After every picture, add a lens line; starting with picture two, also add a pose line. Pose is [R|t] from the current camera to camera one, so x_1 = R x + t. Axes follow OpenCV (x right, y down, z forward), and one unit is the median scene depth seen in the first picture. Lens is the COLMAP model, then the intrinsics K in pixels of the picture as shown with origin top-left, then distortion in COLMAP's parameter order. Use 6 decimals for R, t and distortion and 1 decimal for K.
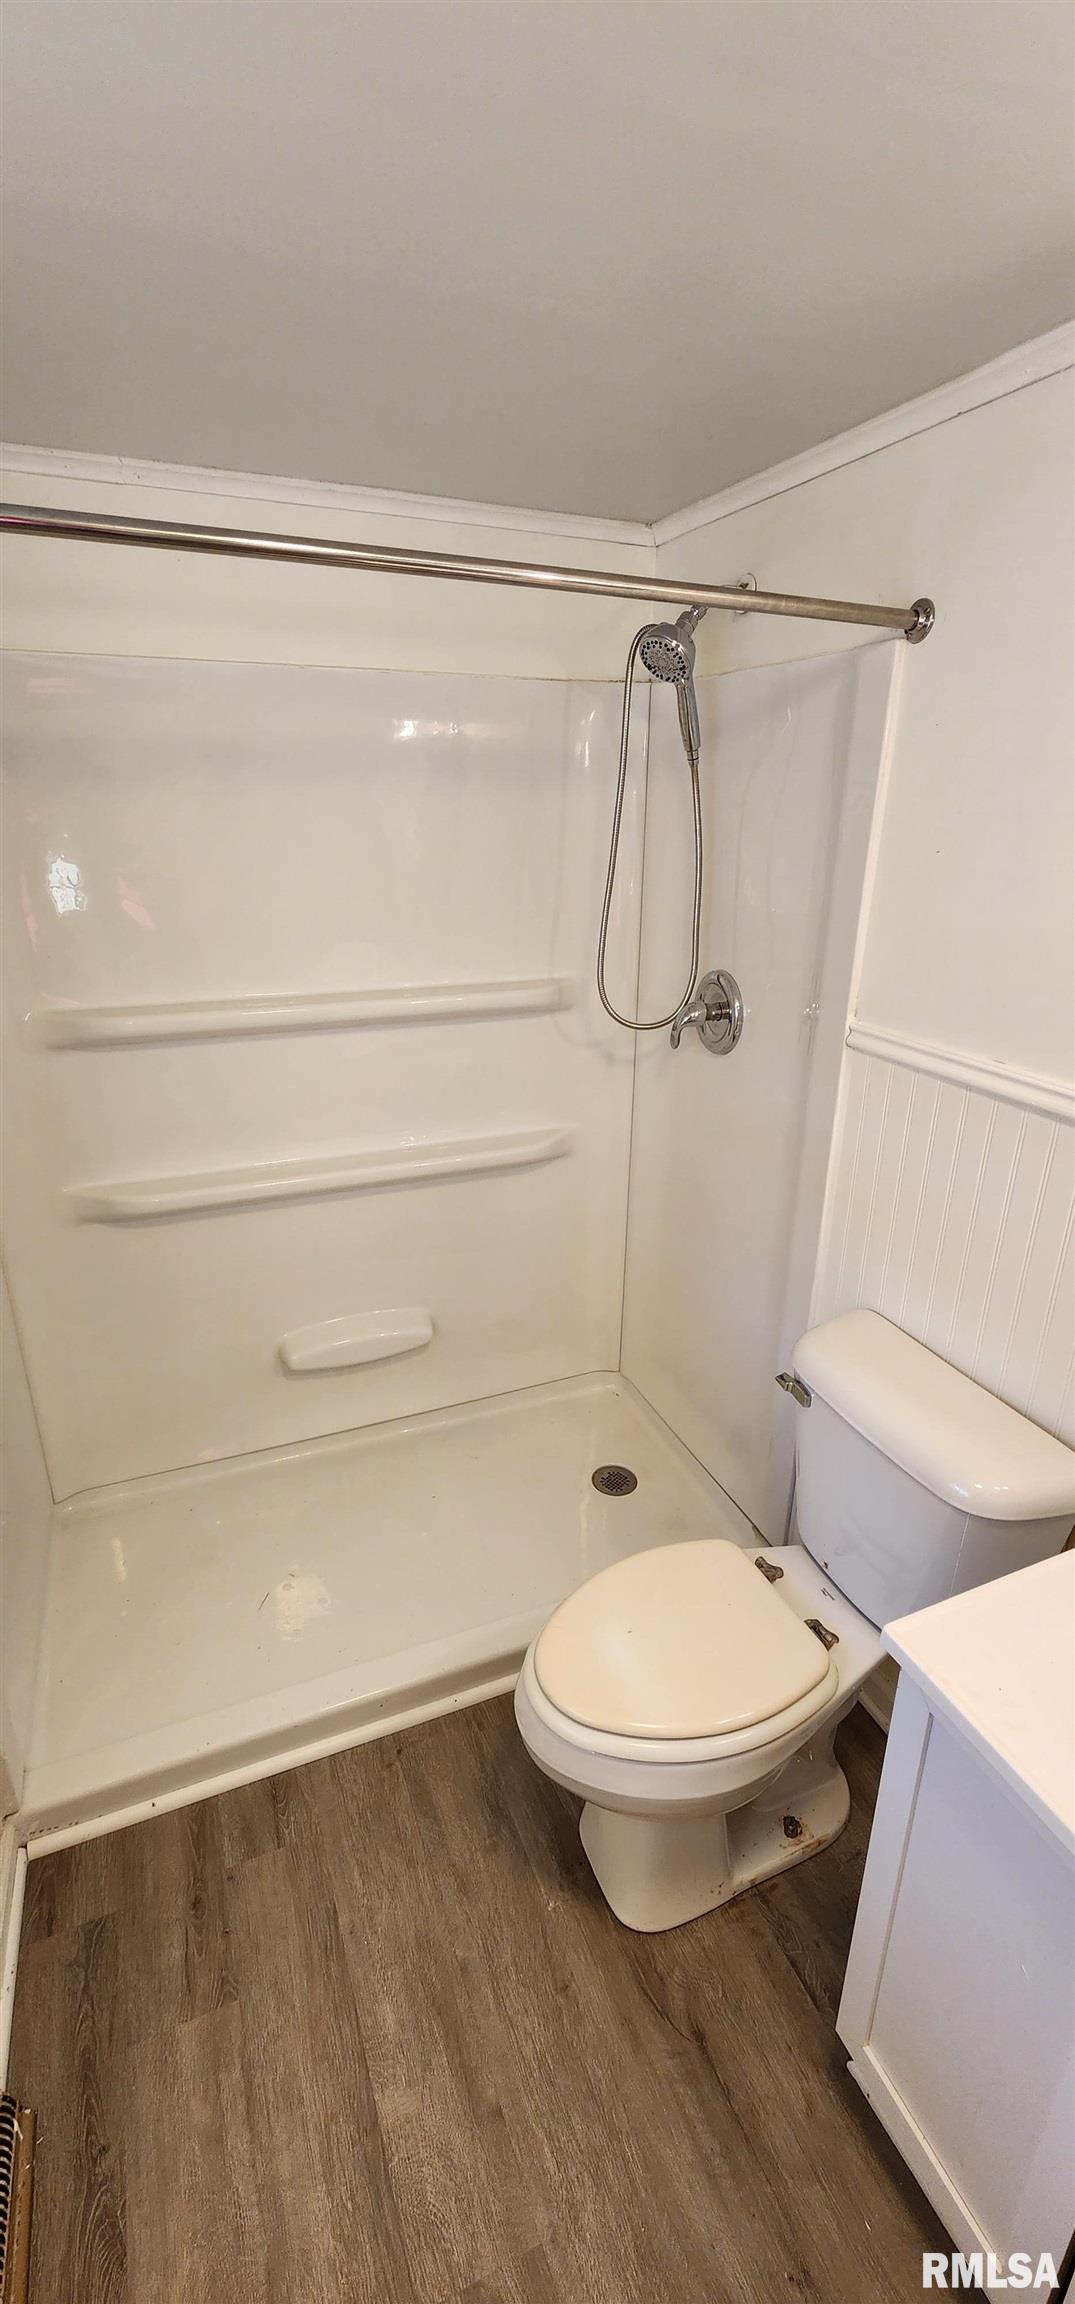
lens RADIAL K [[945.8, 0, 539.0], [0, 945.8, 1152.4], [0, 0, 1]] dist [-0.001653, -0.001534]
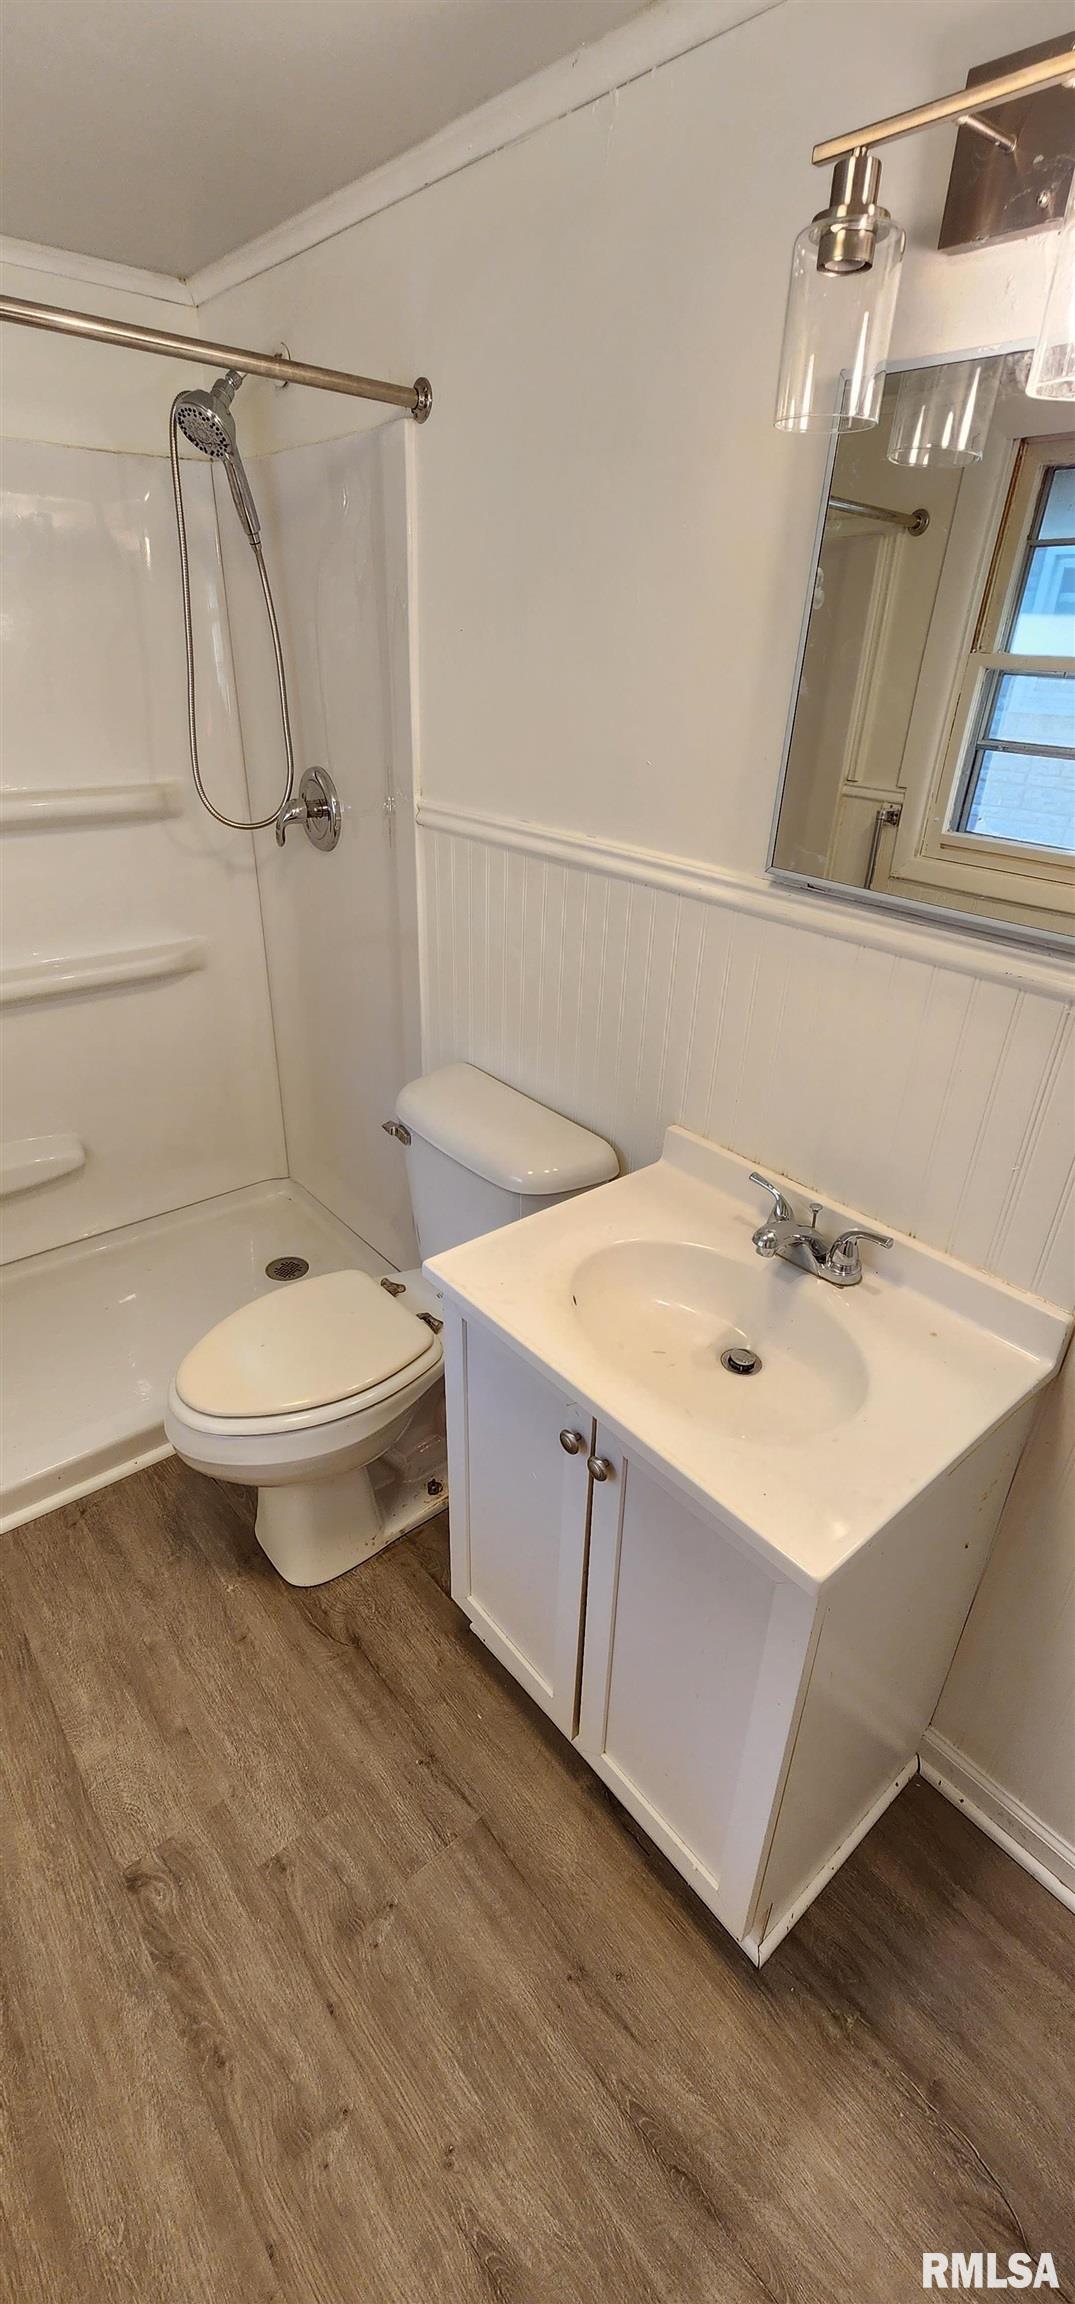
lens RADIAL K [[945.8, 0, 538.0], [0, 945.8, 1148.2], [0, 0, 1]] dist [-0.001653, -0.001534]
pose [[0.954911, -0.125784, 0.268931, 0.125426], [0.086872, 0.984550, 0.152032, 0.112698], [-0.283900, -0.121815, 0.951085, -0.147611]]
